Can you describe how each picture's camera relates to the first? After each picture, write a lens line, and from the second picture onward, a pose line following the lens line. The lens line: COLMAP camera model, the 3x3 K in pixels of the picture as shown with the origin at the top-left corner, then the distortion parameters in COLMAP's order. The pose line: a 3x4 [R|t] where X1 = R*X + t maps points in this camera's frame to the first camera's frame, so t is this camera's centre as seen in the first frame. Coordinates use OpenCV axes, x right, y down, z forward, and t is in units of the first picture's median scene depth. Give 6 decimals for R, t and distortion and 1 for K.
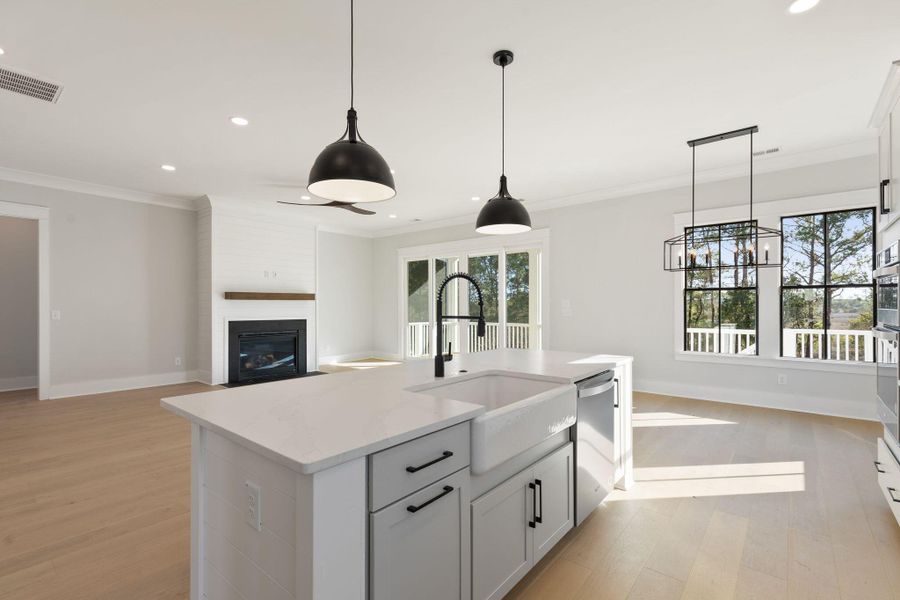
lens RADIAL K [[402.4, 0, 452.3], [0, 402.4, 303.2], [0, 0, 1]] dist [0.001604, 0.000357]
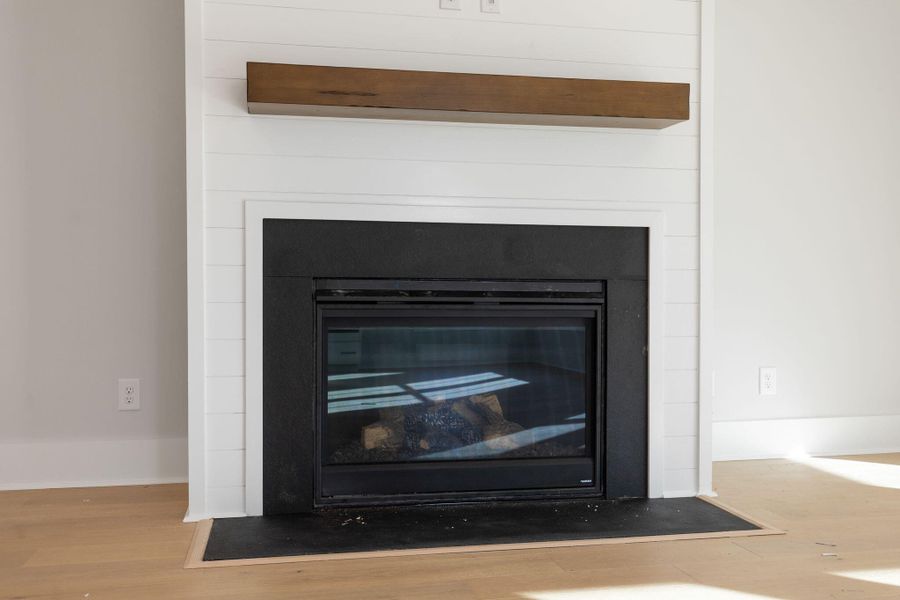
lens RADIAL K [[454.4, 0, 450.6], [0, 454.4, 304.9], [0, 0, 1]] dist [0.001140, 0.000124]
pose [[0.735206, -0.007739, -0.677799, -0.294939], [0.008332, 0.999962, -0.002379, 0.079800], [0.677792, -0.003898, 0.735243, 0.803287]]
